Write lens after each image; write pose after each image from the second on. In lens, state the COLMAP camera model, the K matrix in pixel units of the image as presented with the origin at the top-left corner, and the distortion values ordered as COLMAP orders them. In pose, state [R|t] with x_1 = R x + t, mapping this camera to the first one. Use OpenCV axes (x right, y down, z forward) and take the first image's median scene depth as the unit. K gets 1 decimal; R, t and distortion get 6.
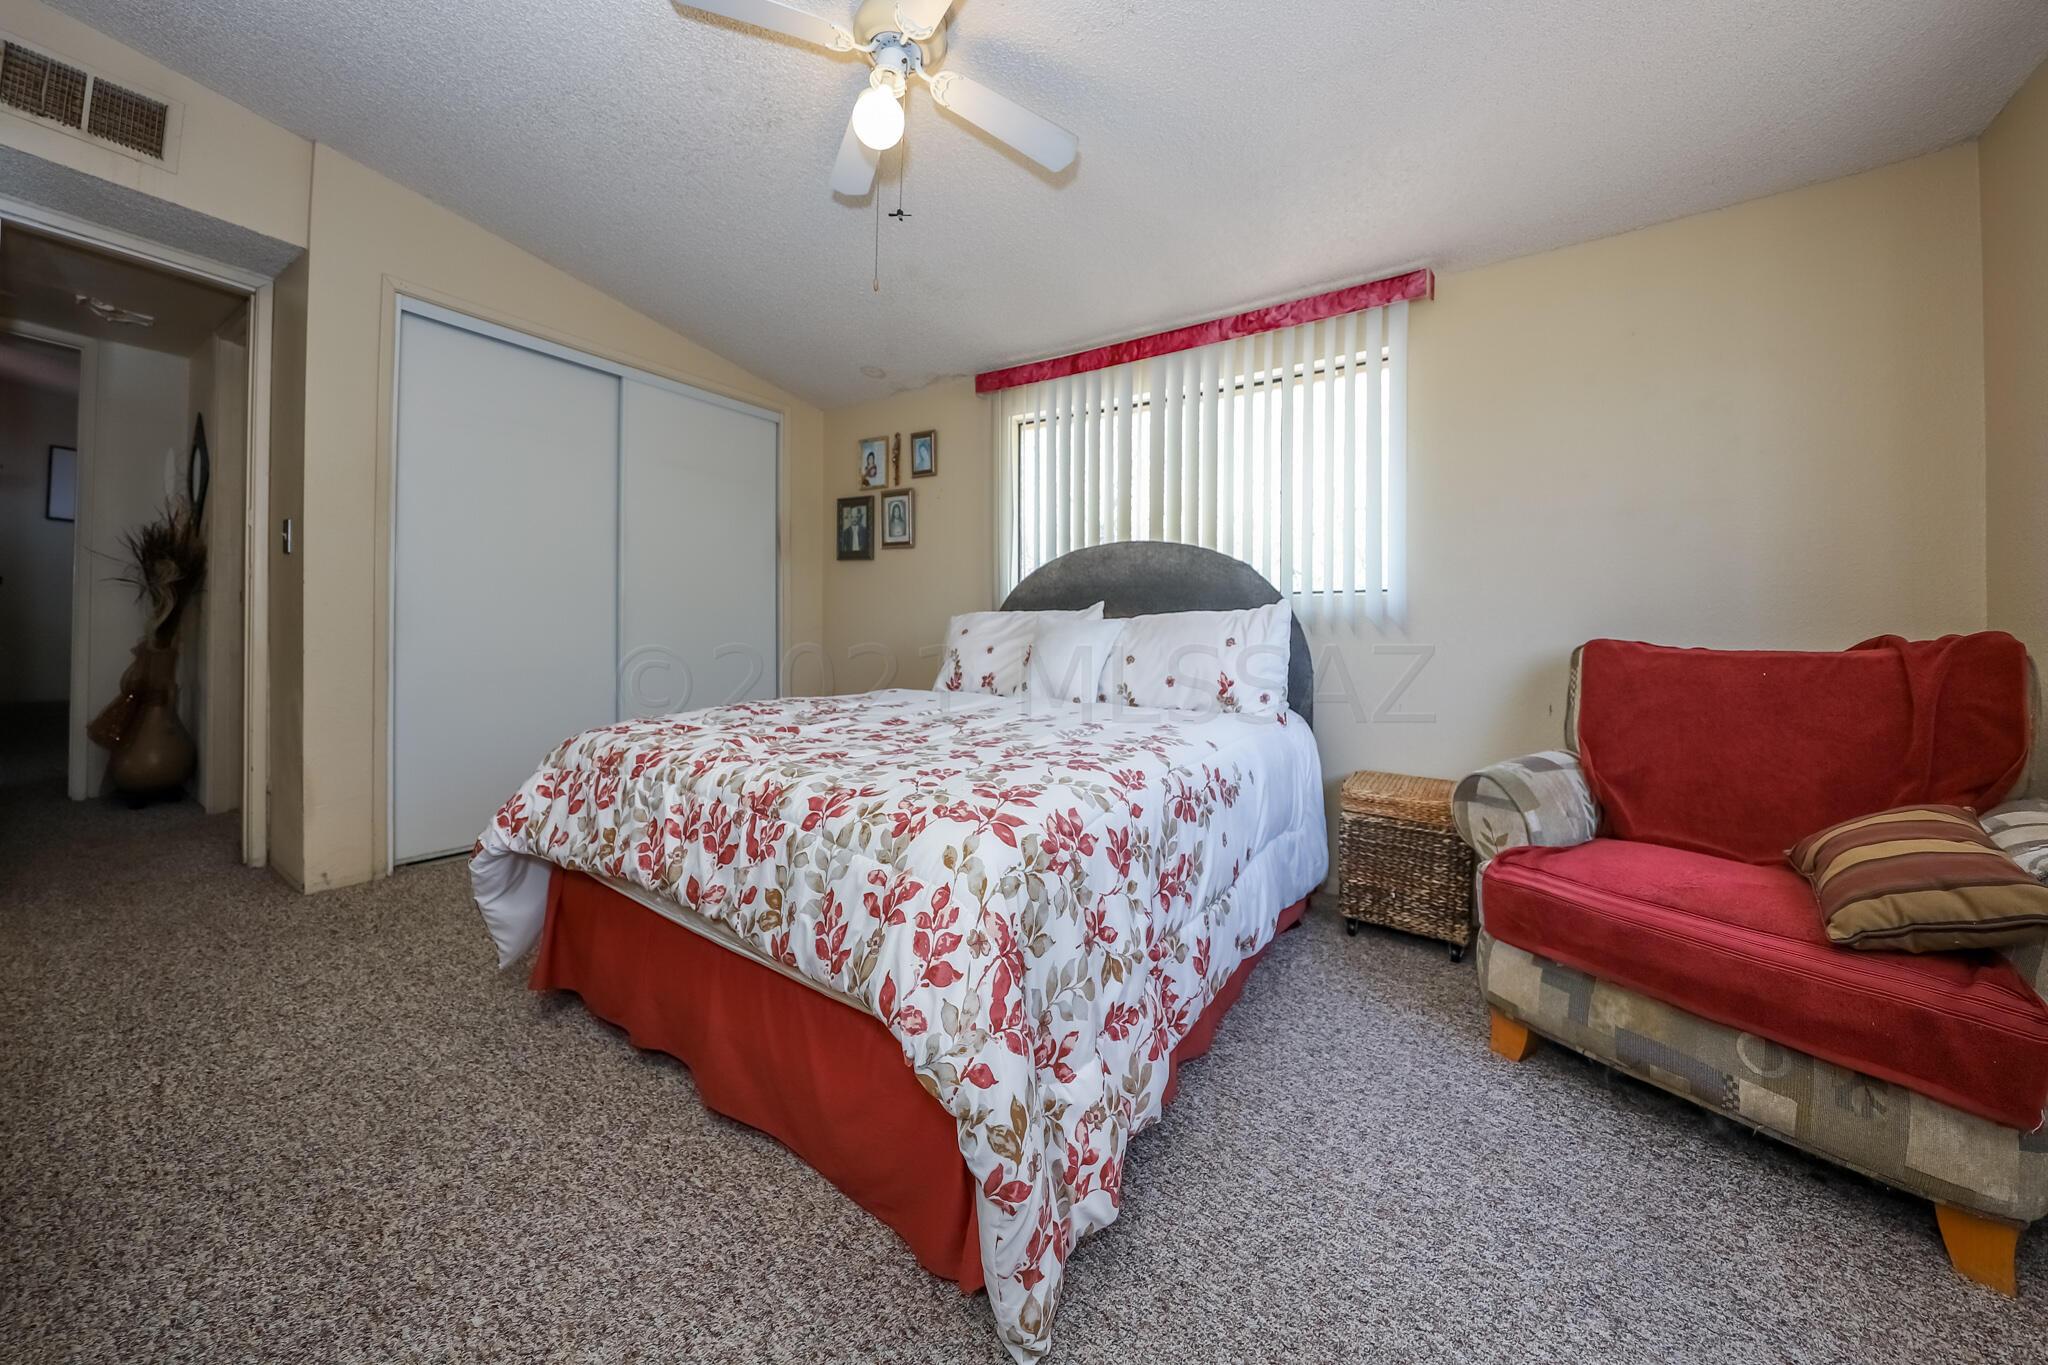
lens RADIAL K [[743.6, 0, 1023.9], [0, 743.6, 589.8], [0, 0, 1]] dist [0.000735, 0.000208]
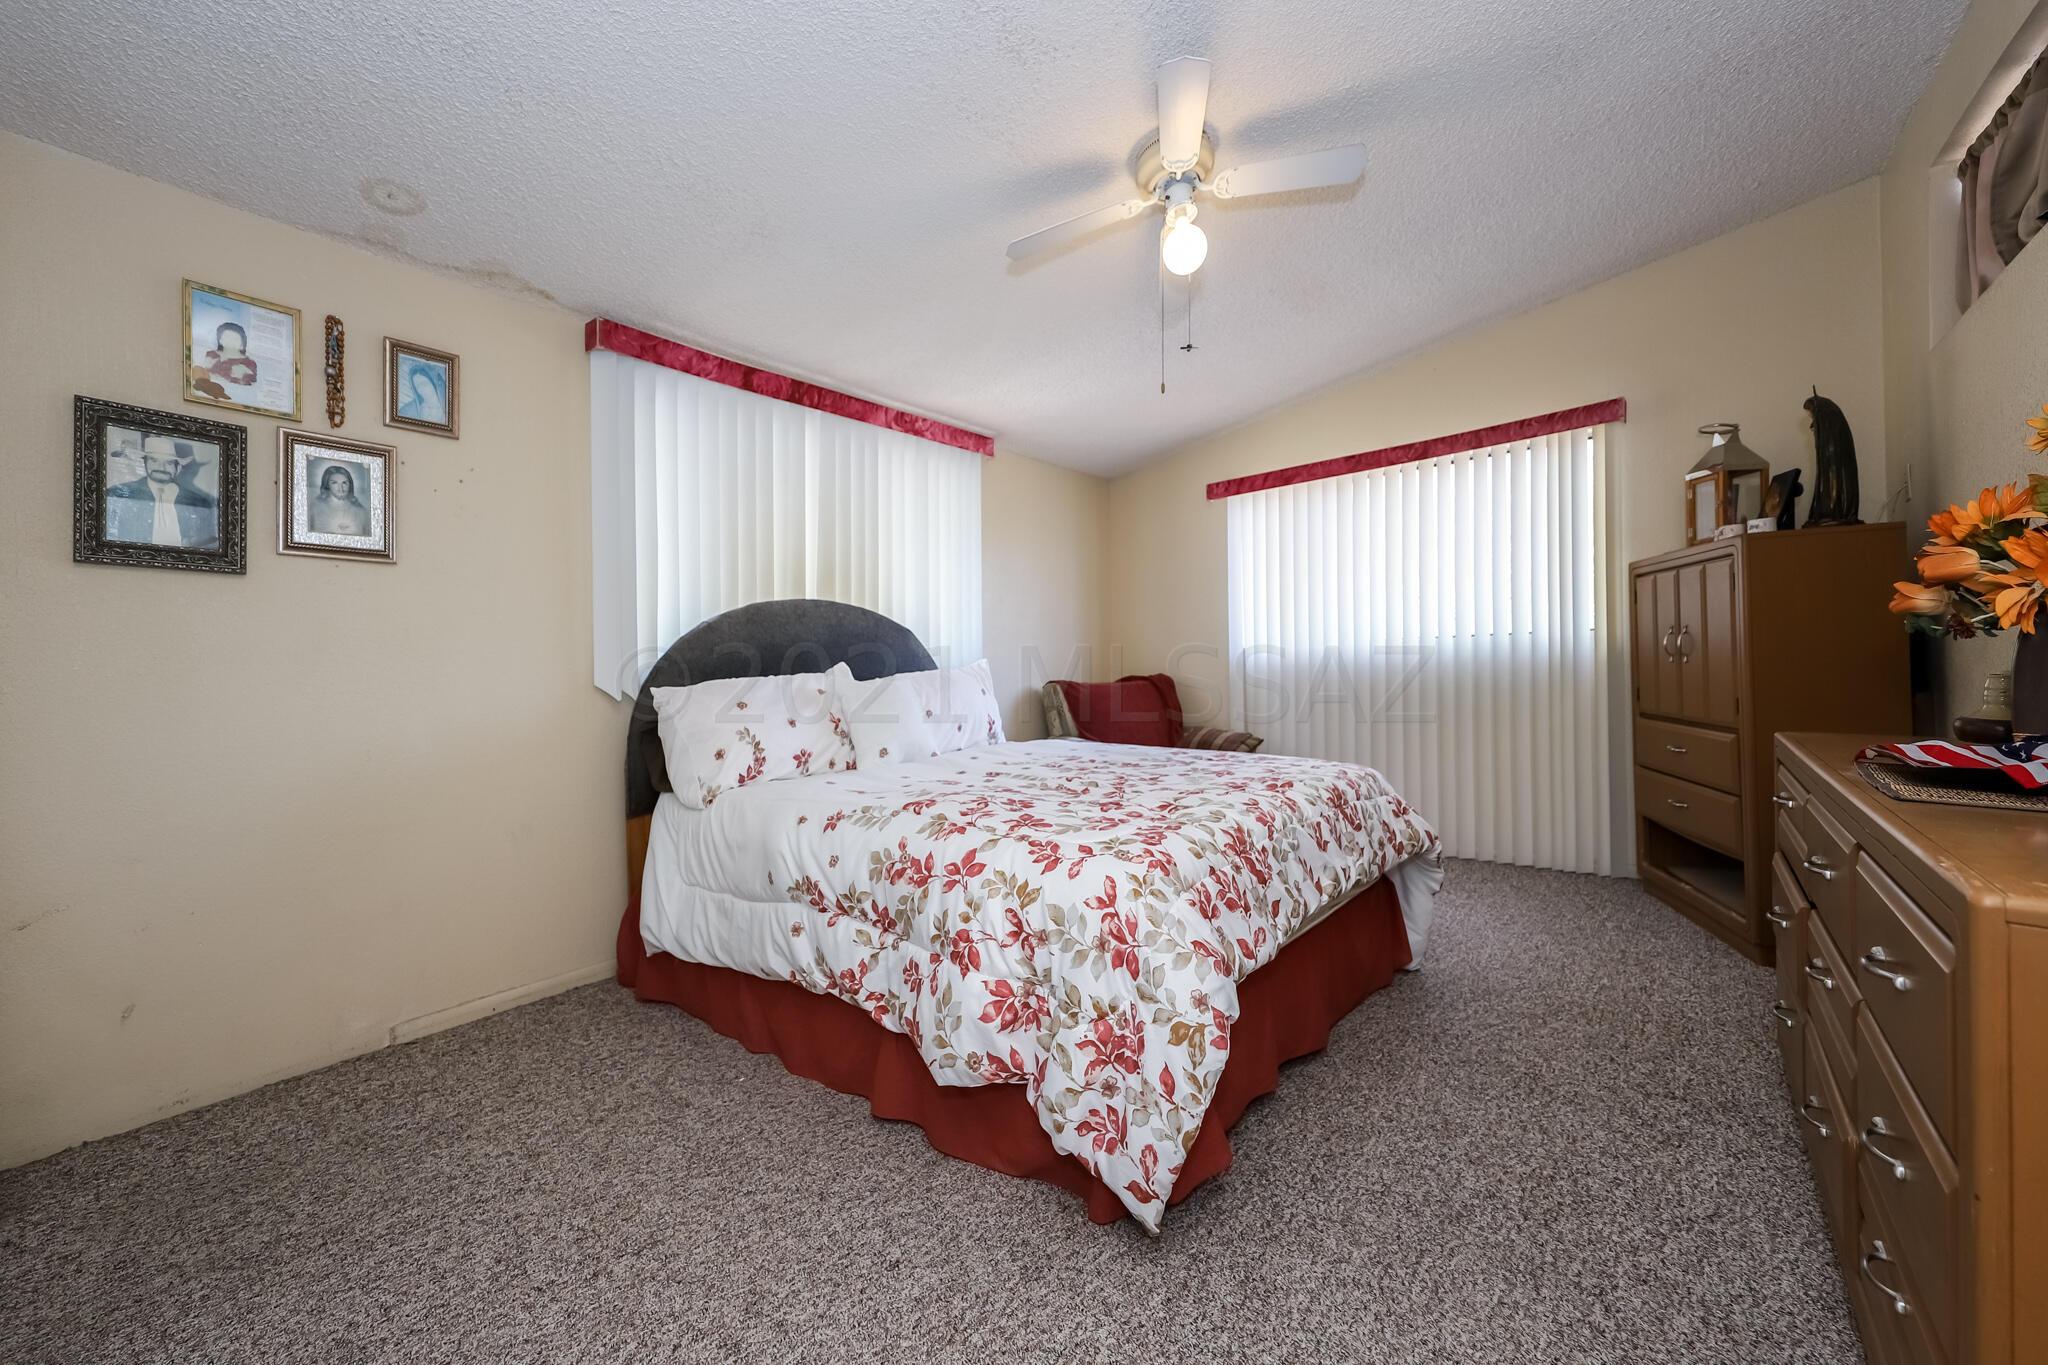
lens RADIAL K [[776.8, 0, 1022.9], [0, 776.8, 686.9], [0, 0, 1]] dist [0.027154, 0.000055]
pose [[0.097261, -0.032102, 0.994741, -0.797334], [-0.006747, 0.999435, 0.032913, 0.010743], [-0.995236, -0.009913, 0.096989, 0.617138]]
